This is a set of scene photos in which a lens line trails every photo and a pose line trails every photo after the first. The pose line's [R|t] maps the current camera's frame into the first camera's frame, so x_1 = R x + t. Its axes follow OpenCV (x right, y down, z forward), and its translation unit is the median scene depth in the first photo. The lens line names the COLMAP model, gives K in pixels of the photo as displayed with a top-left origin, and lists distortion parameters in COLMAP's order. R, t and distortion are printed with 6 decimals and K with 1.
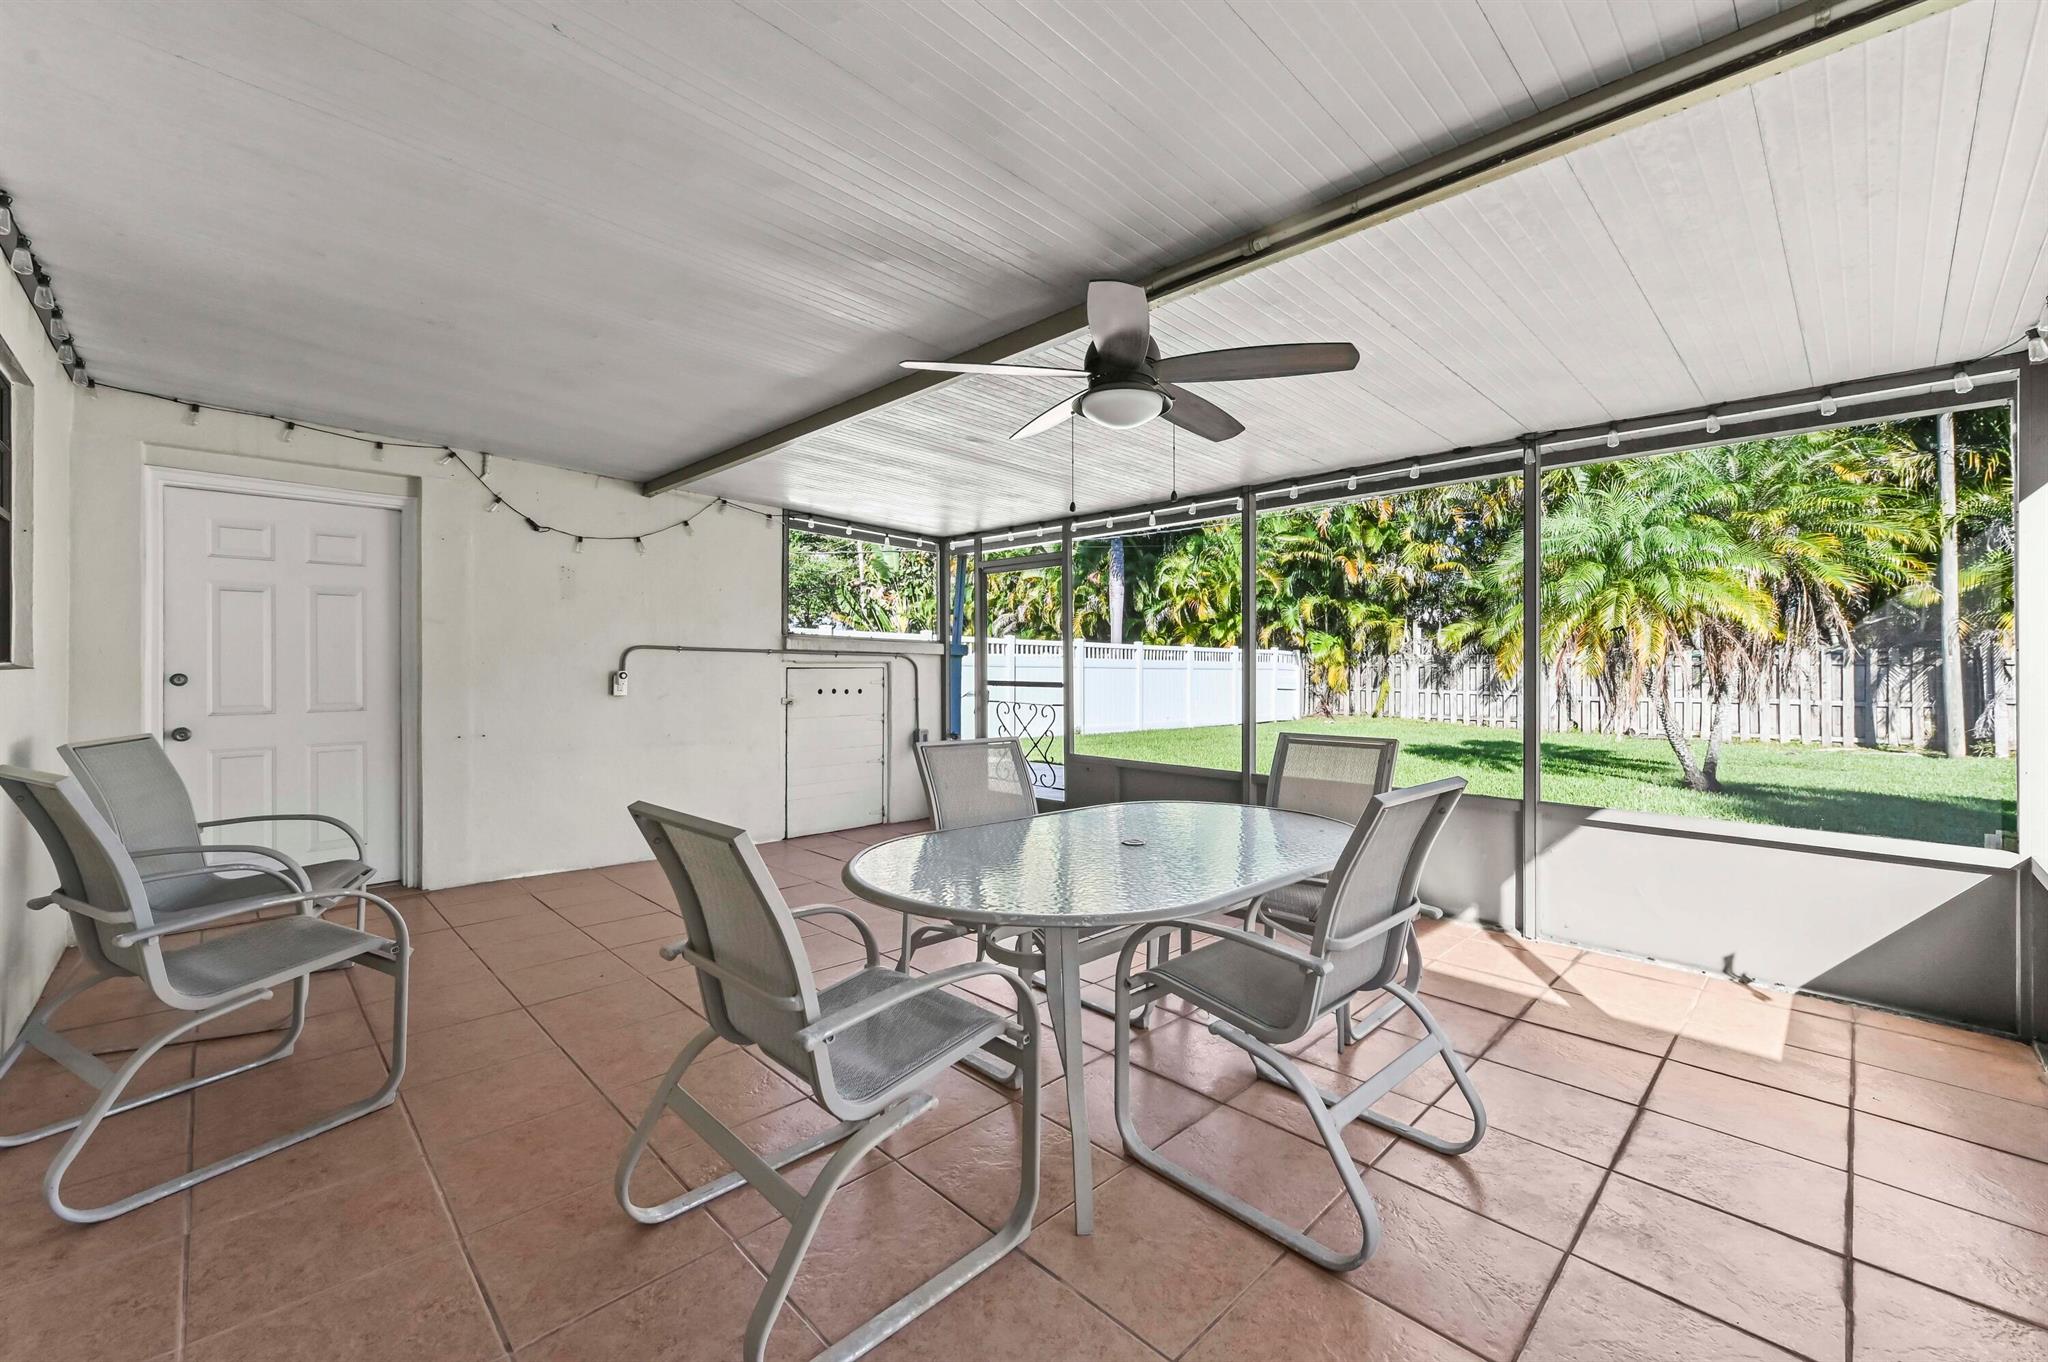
lens RADIAL K [[820.0, 0, 1033.4], [0, 820.0, 667.1], [0, 0, 1]] dist [-0.002672, 0.000892]
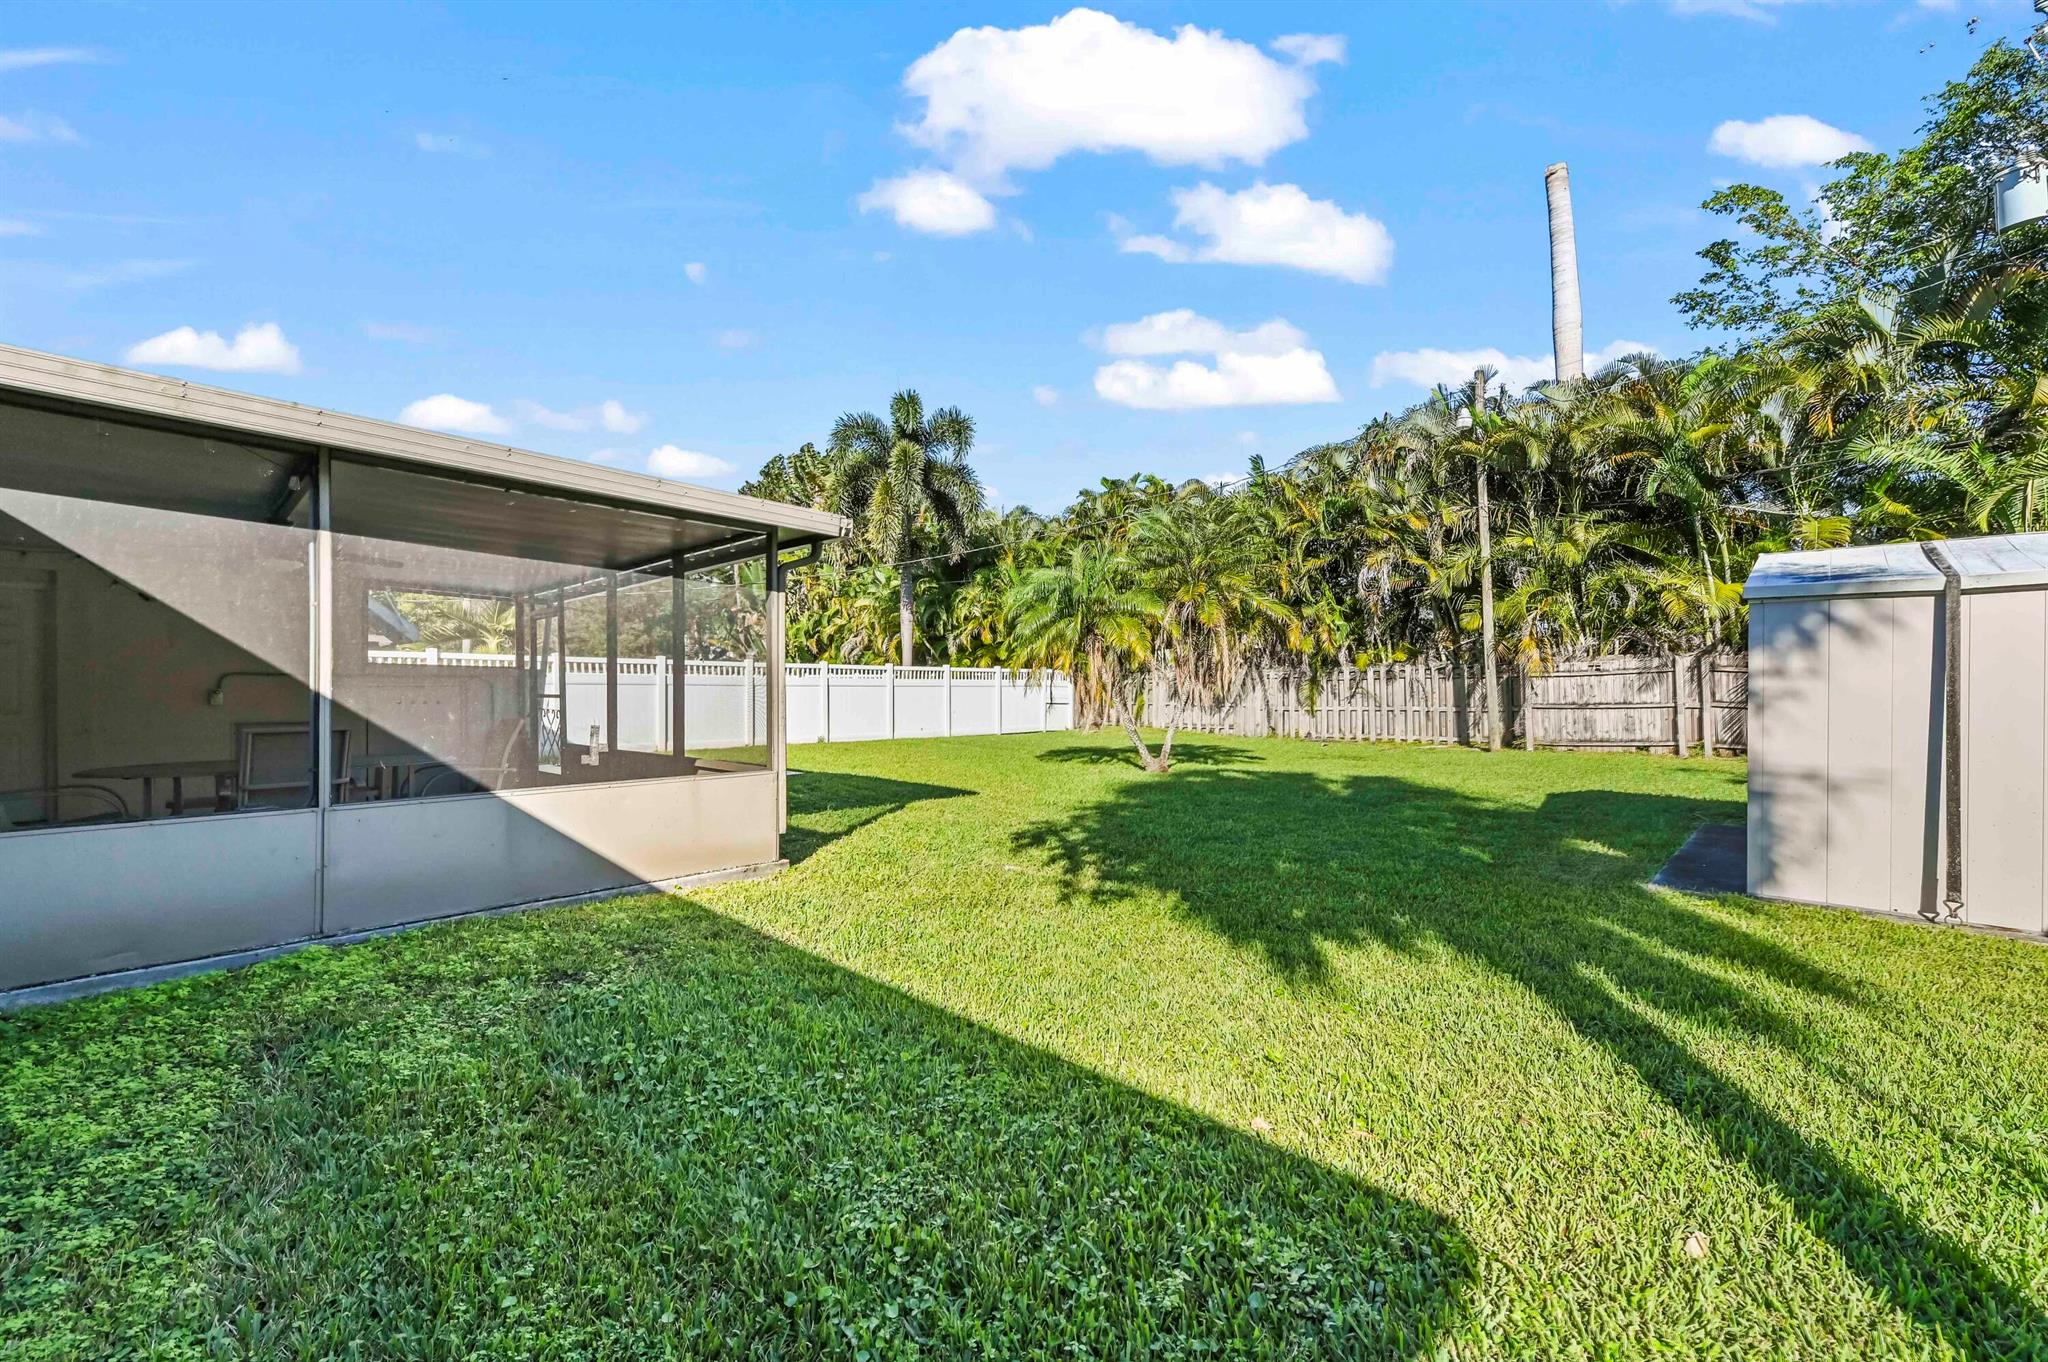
lens RADIAL K [[820.0, 0, 1017.8], [0, 820.0, 691.4], [0, 0, 1]] dist [-0.002672, 0.000892]
pose [[0.998885, -0.010494, 0.046026, 0.195032], [0.010352, 0.999941, 0.003307, 0.004286], [-0.046058, -0.002827, 0.998935, -0.128940]]
